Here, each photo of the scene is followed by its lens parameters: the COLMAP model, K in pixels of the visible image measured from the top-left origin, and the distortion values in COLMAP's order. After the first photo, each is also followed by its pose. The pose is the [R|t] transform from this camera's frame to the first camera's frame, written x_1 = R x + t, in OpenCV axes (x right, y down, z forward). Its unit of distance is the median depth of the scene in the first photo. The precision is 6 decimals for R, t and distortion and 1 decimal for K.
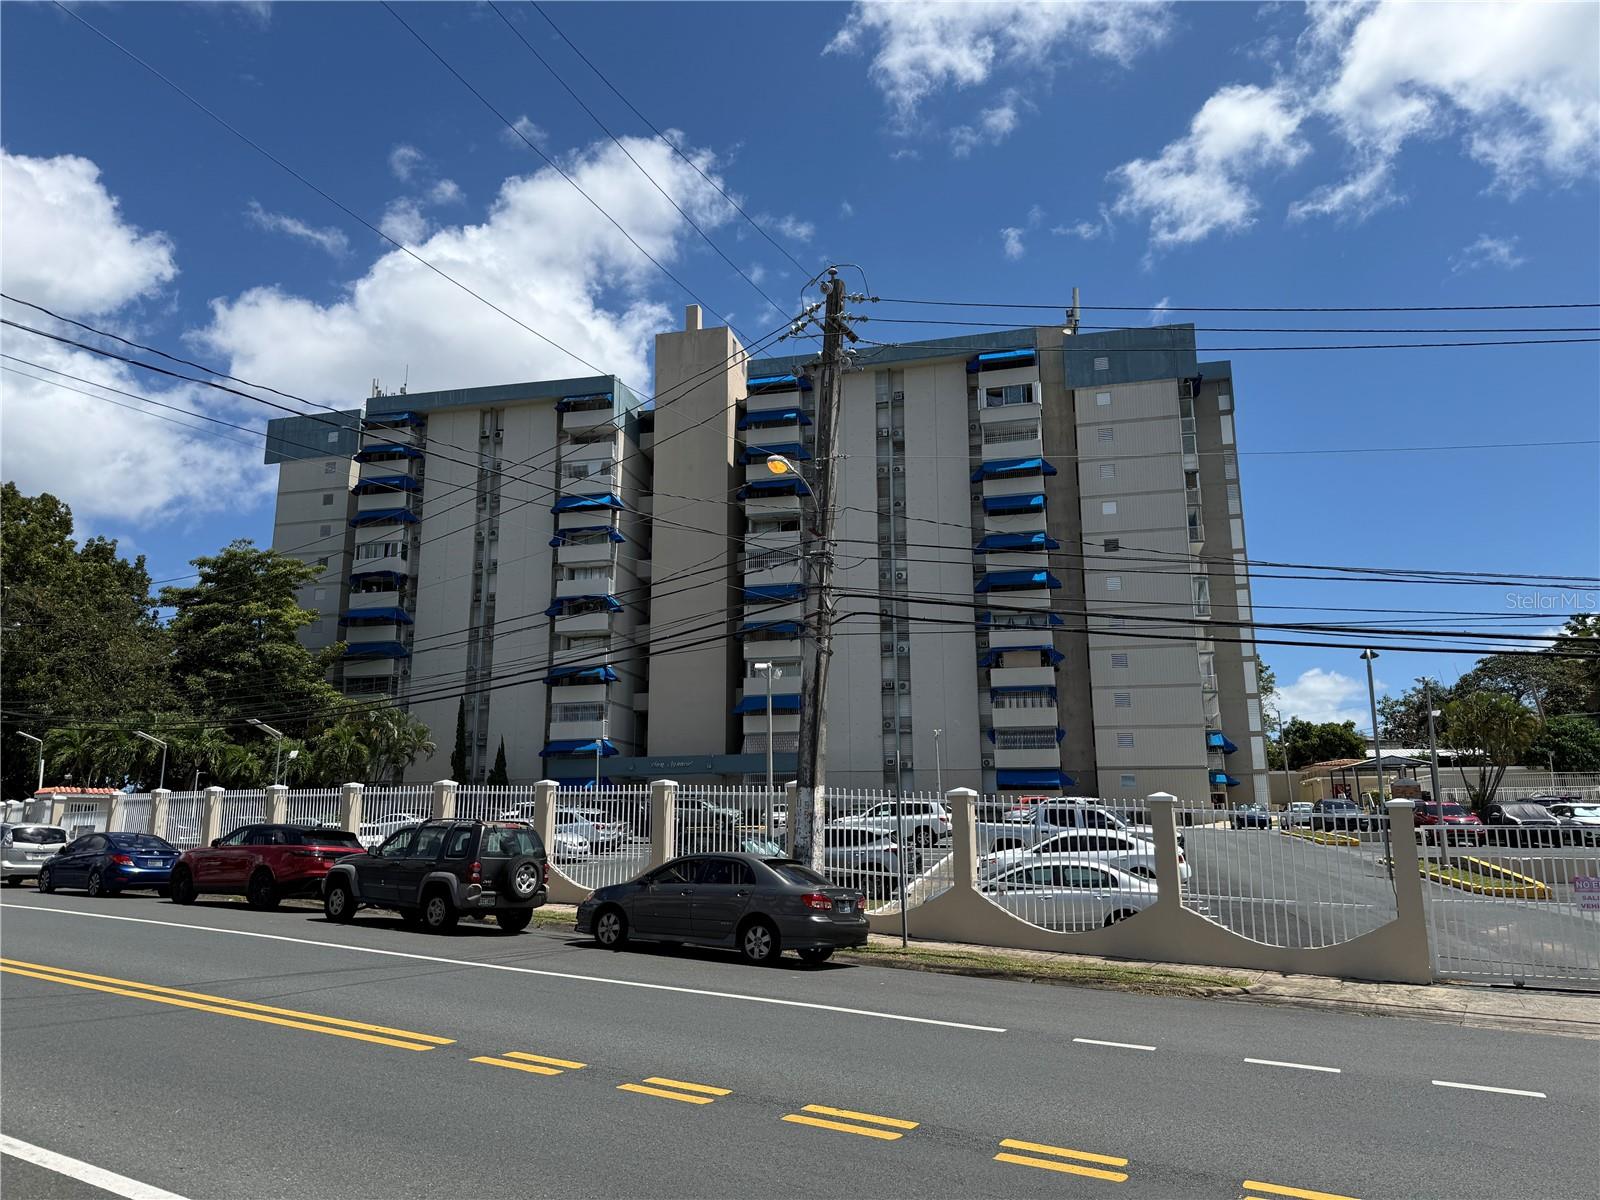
lens RADIAL K [[1101.2, 0, 800.0], [0, 1101.2, 600.0], [0, 0, 1]] dist [0.259074, -0.000540]
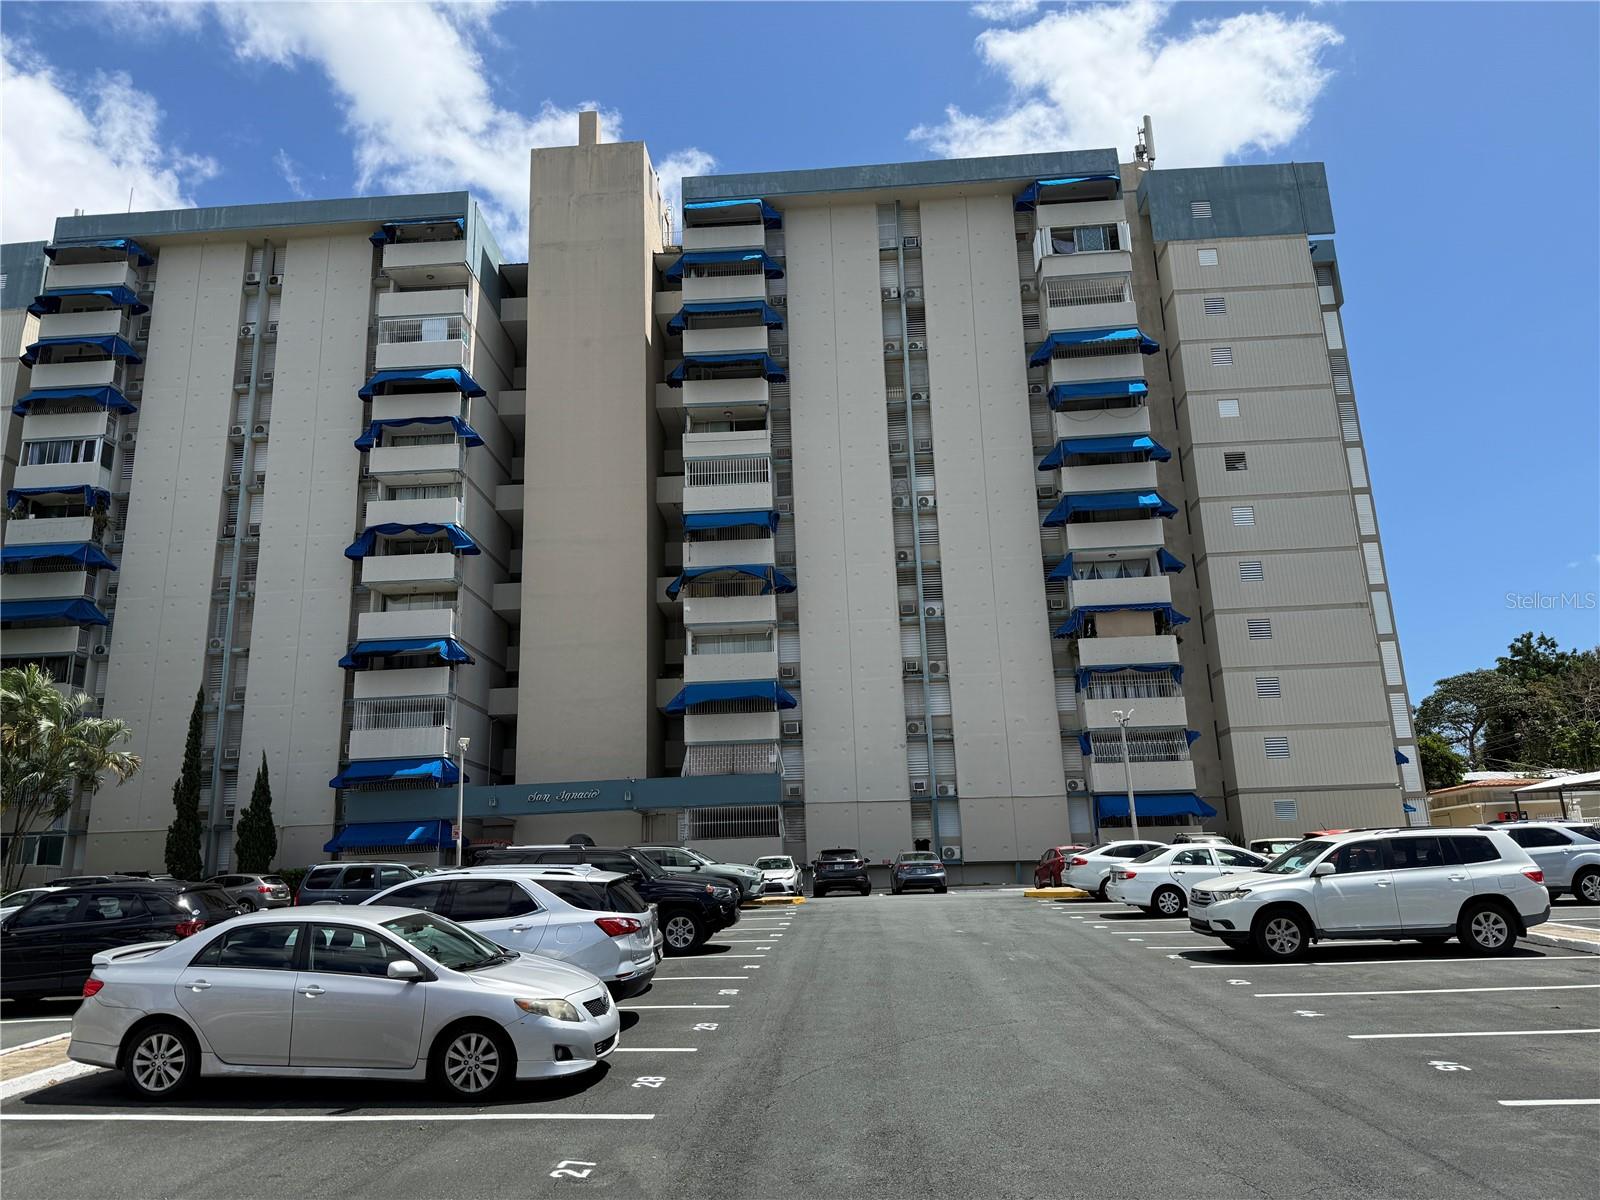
lens RADIAL K [[1174.4, 0, 800.0], [0, 1174.4, 600.0], [0, 0, 1]] dist [0.092576, -0.050255]
pose [[0.986085, 0.019737, 0.165068, -0.090653], [-0.010202, 0.998240, -0.058417, 0.073392], [-0.165930, 0.055920, 0.984551, 0.321677]]
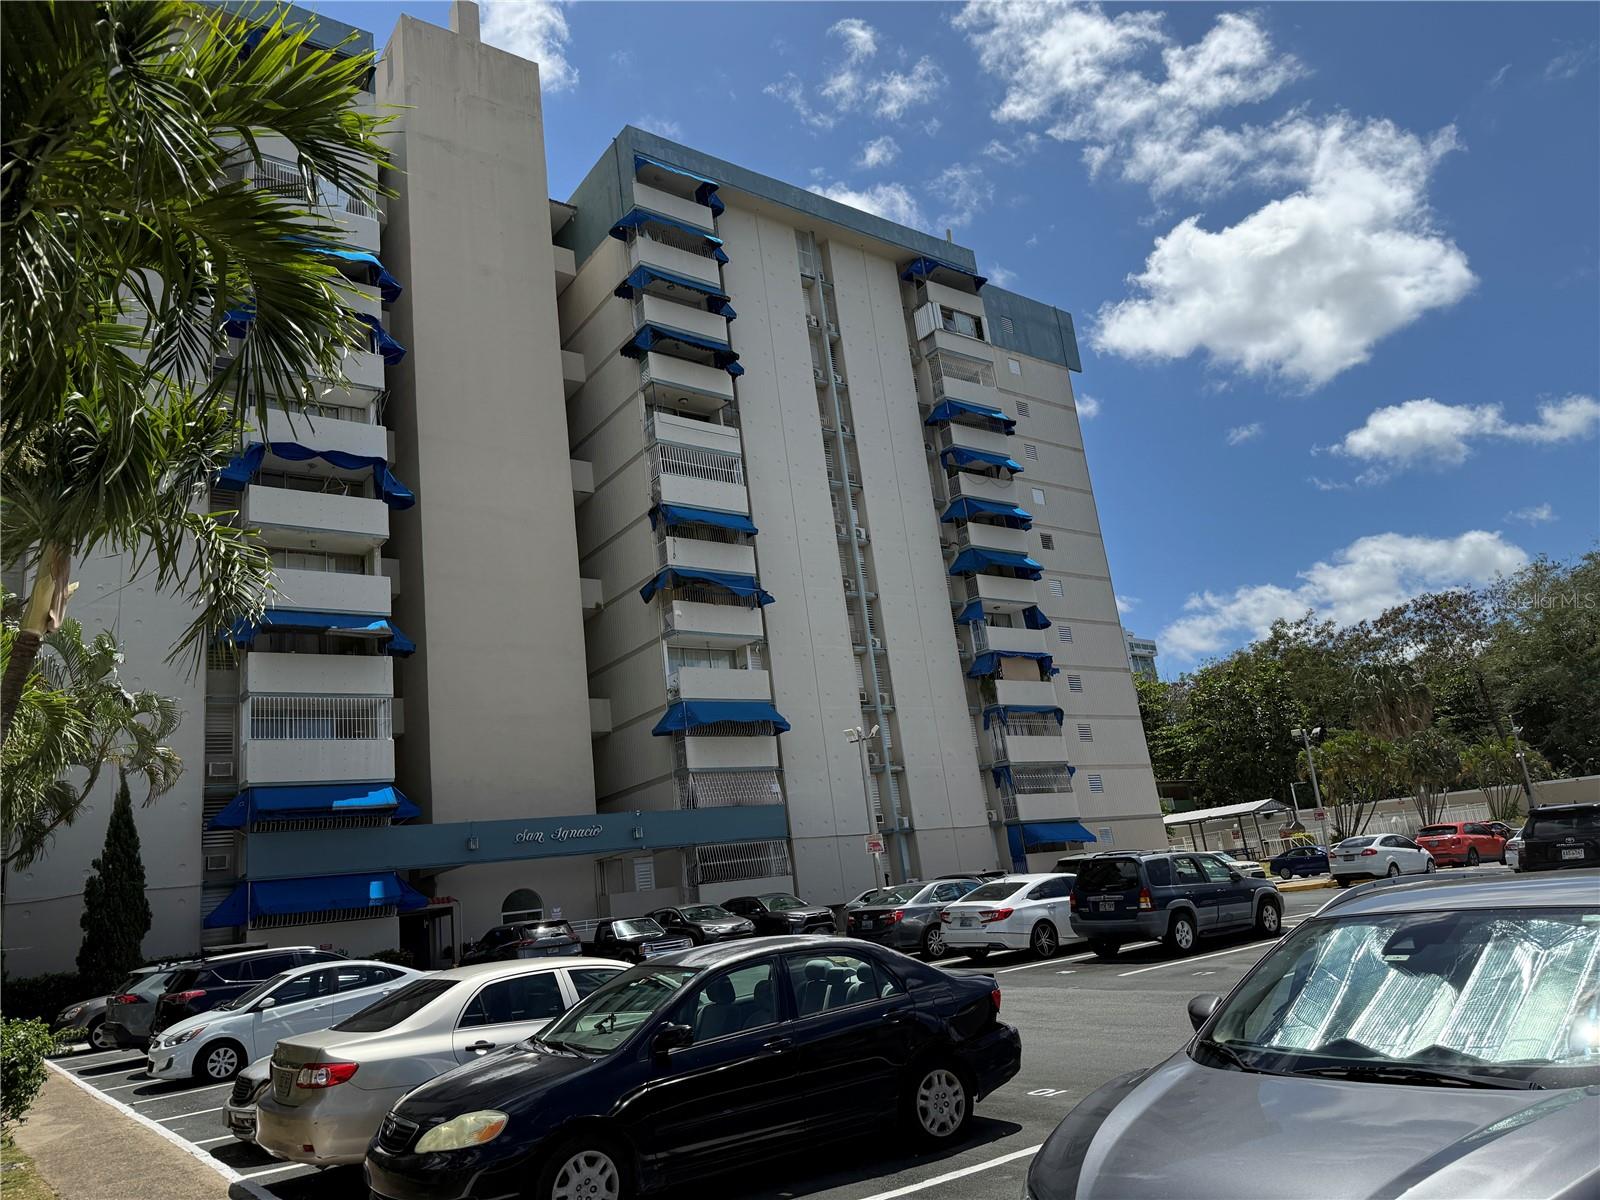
lens RADIAL K [[1130.8, 0, 856.3], [0, 1130.8, 603.7], [0, 0, 1]] dist [0.002687, 0.000289]
pose [[0.626650, 0.136343, 0.767281, -0.393663], [-0.043862, 0.989186, -0.139952, 0.106653], [-0.778065, 0.054047, 0.625854, 0.565545]]
